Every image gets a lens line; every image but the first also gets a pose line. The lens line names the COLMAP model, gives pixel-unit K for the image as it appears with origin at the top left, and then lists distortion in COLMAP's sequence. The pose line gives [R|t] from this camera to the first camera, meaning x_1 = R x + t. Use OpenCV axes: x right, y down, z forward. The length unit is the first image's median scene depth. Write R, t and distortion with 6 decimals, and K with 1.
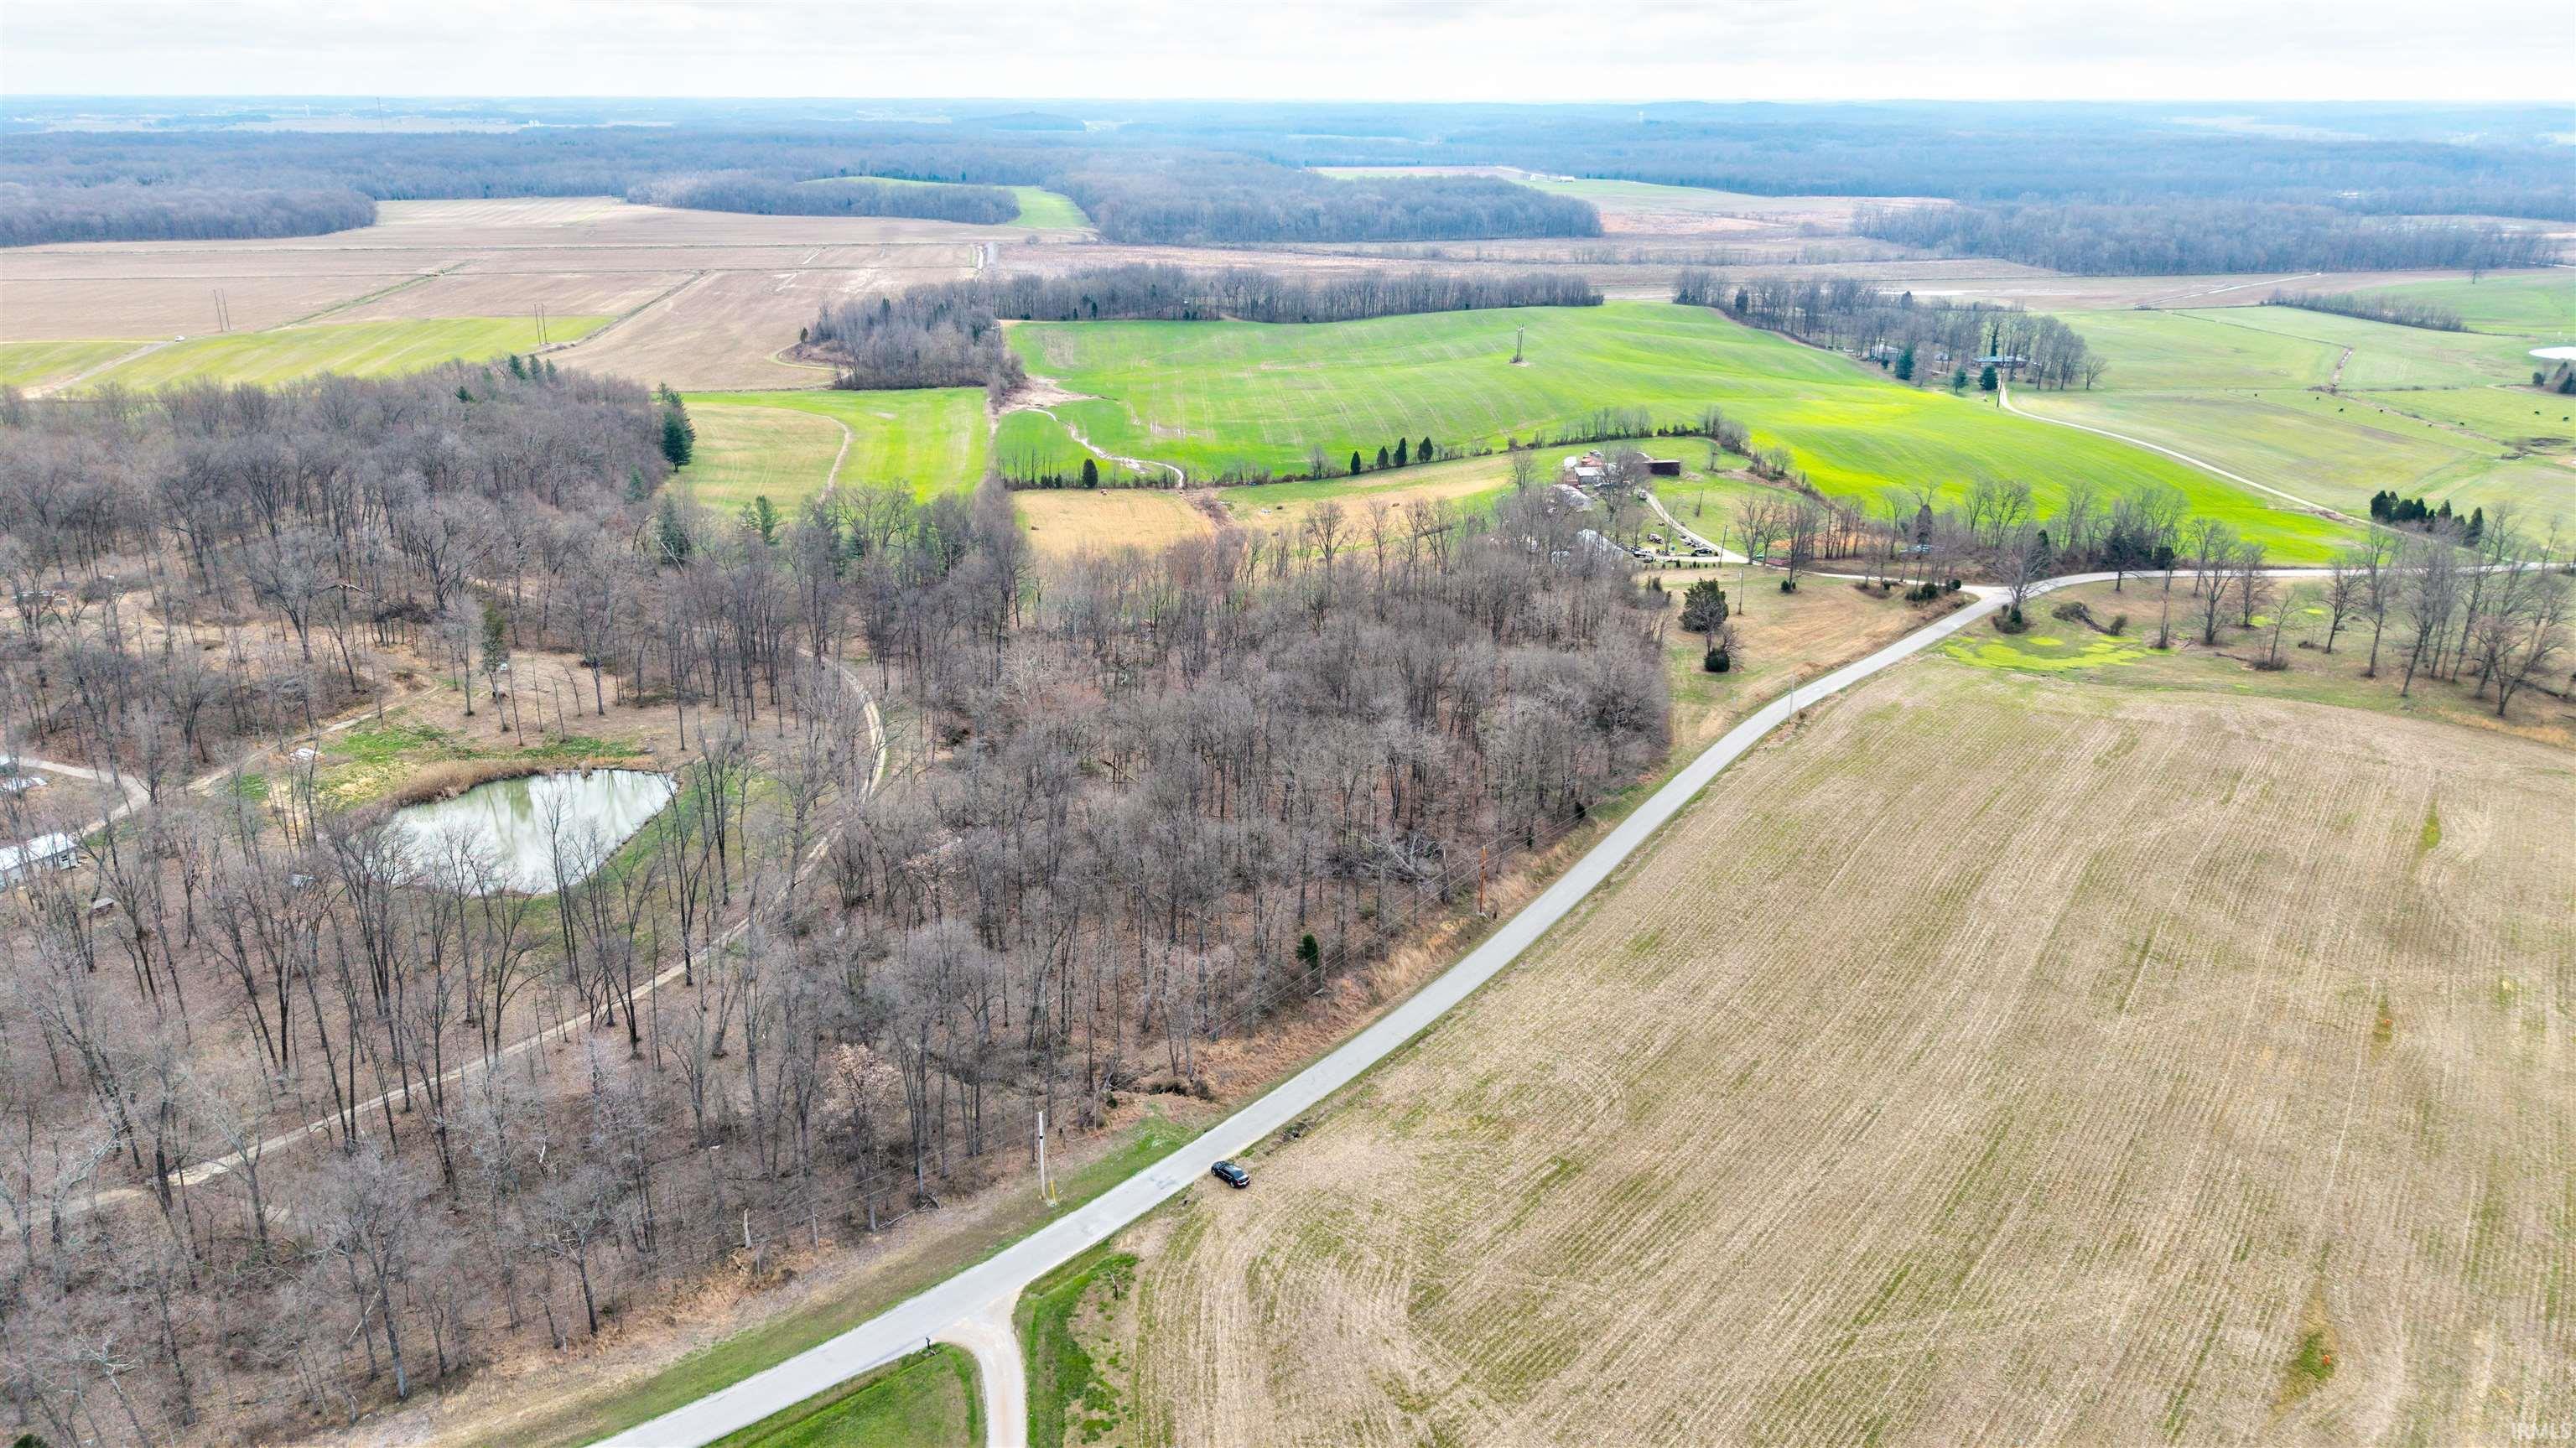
lens RADIAL K [[1768.3, 0, 1257.3], [0, 1768.3, 722.4], [0, 0, 1]] dist [0.017194, -0.017599]
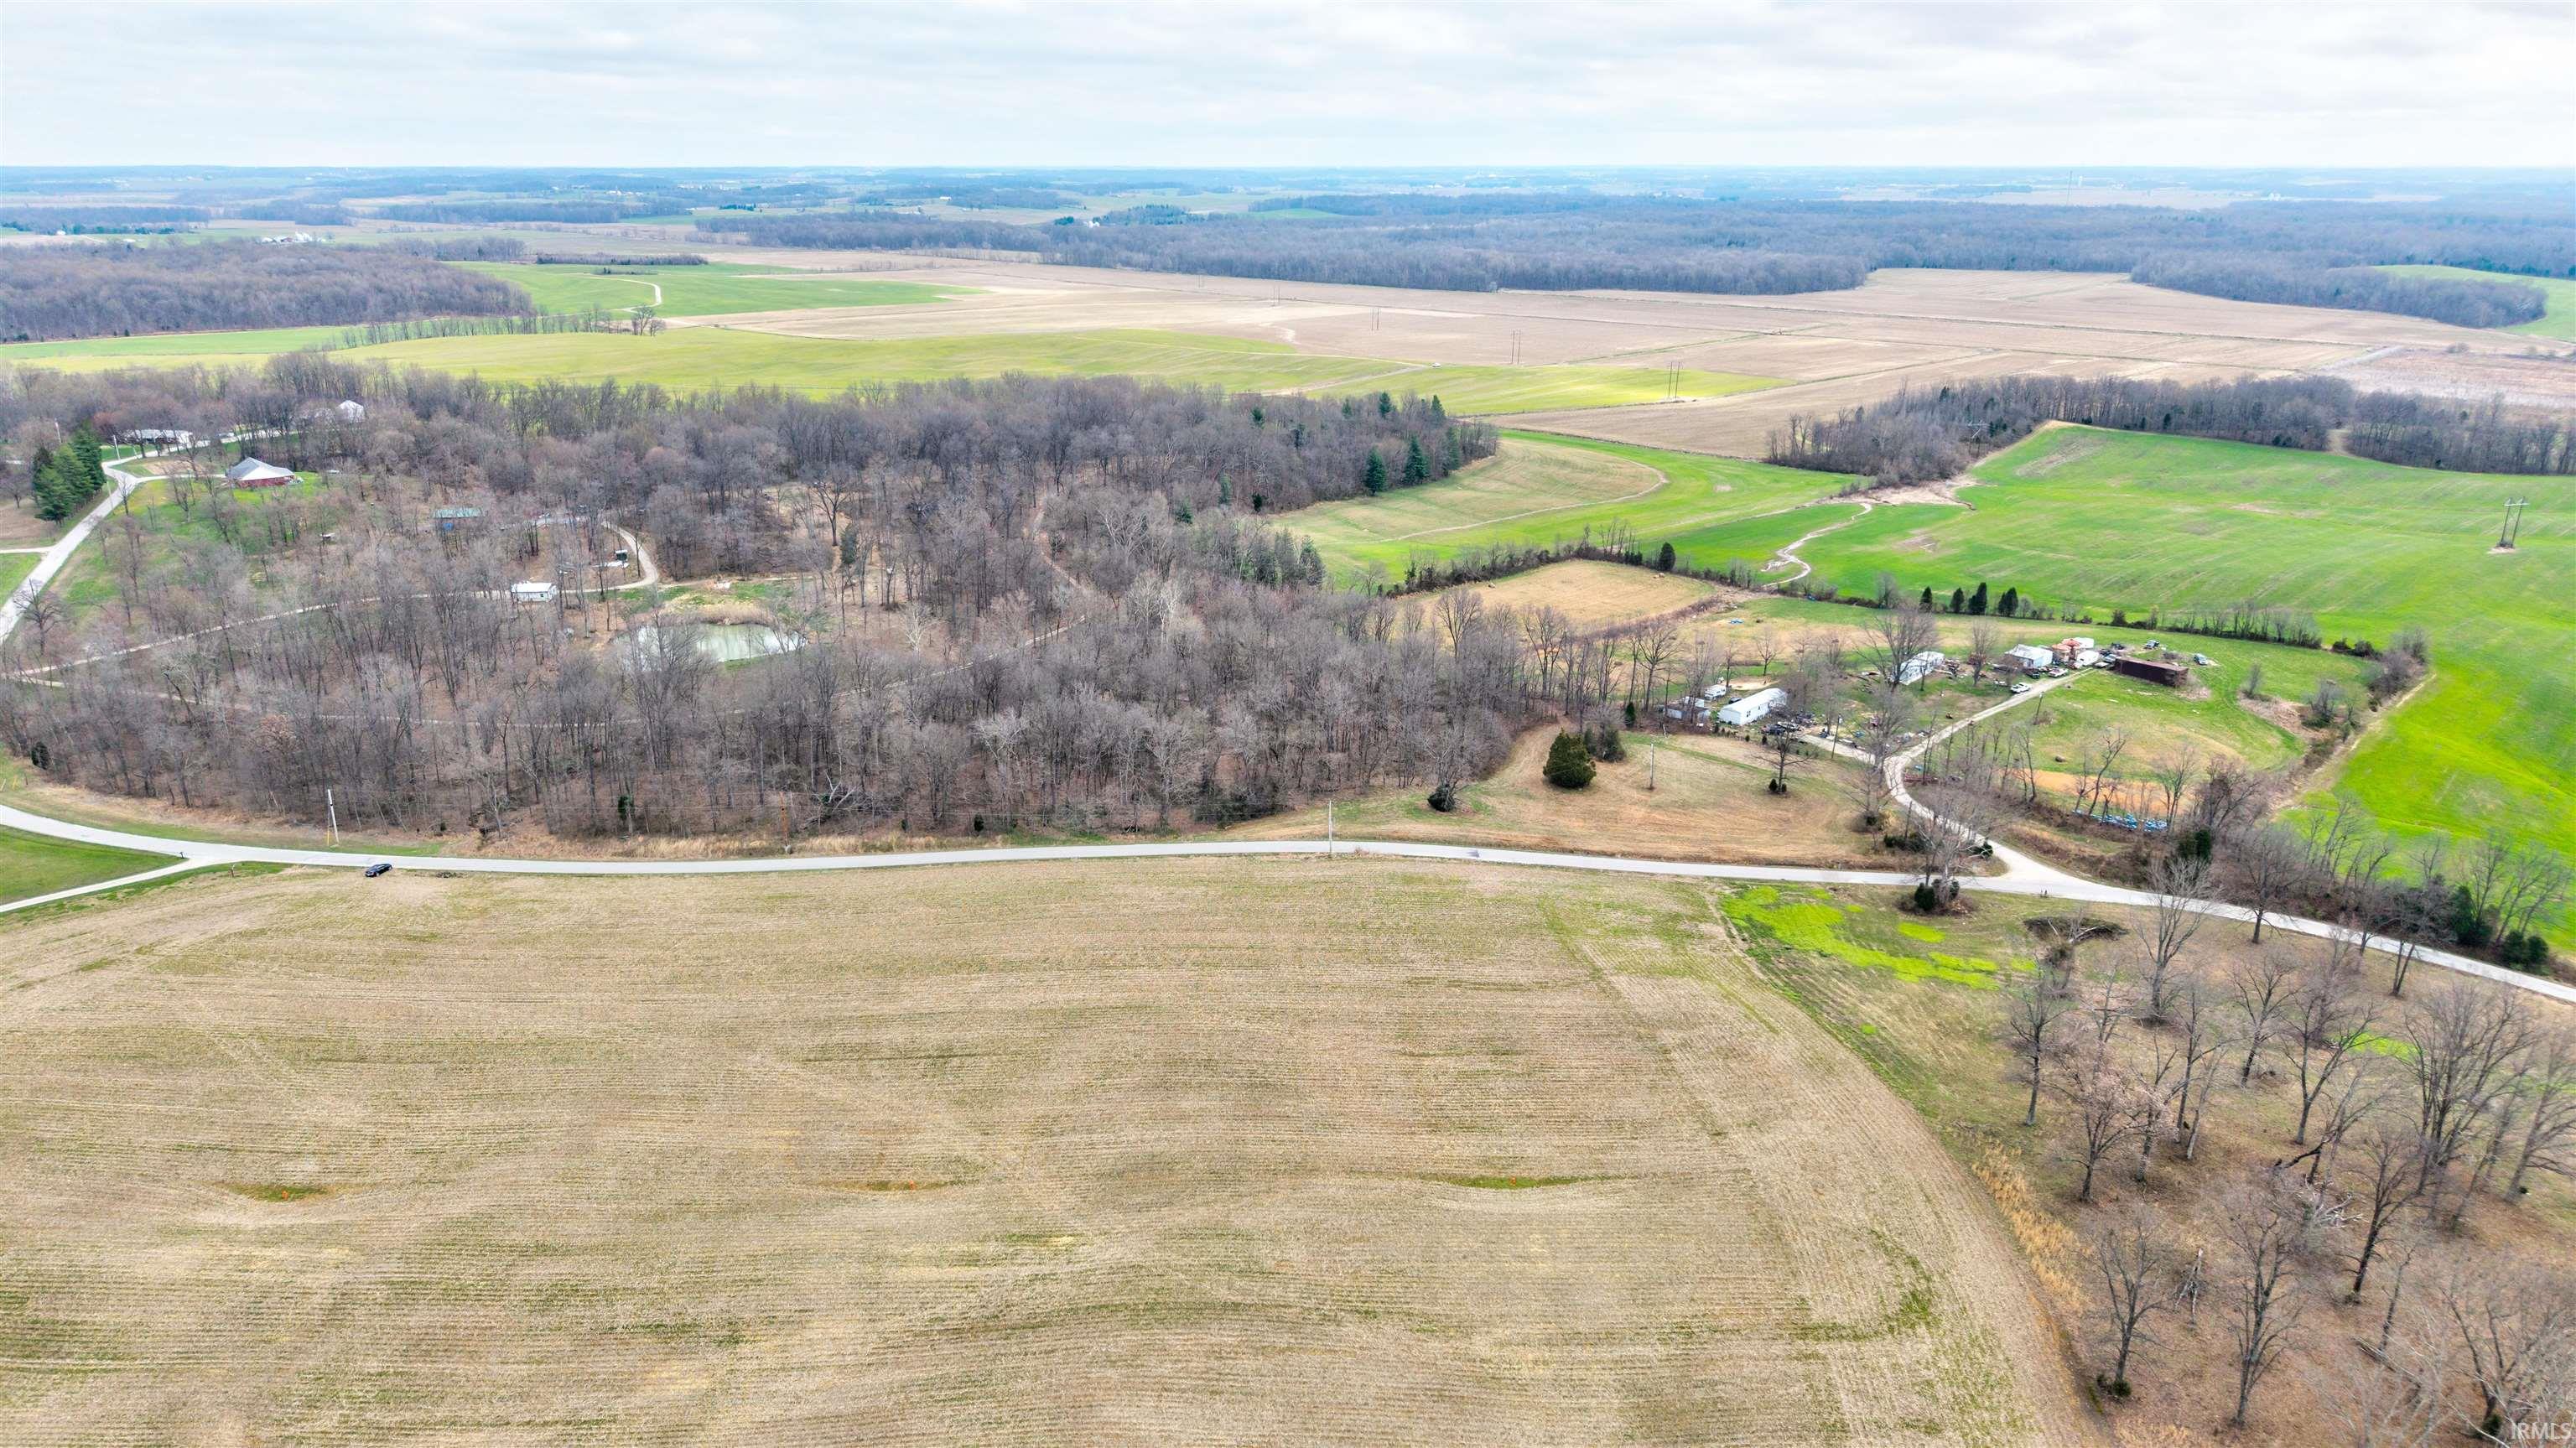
lens RADIAL K [[1768.3, 0, 1257.3], [0, 1768.3, 722.4], [0, 0, 1]] dist [0.017194, -0.017599]
pose [[0.575933, 0.245678, -0.779708, 0.567213], [-0.272999, 0.956820, 0.099833, -0.084944], [0.770567, 0.155363, 0.618134, 0.204737]]
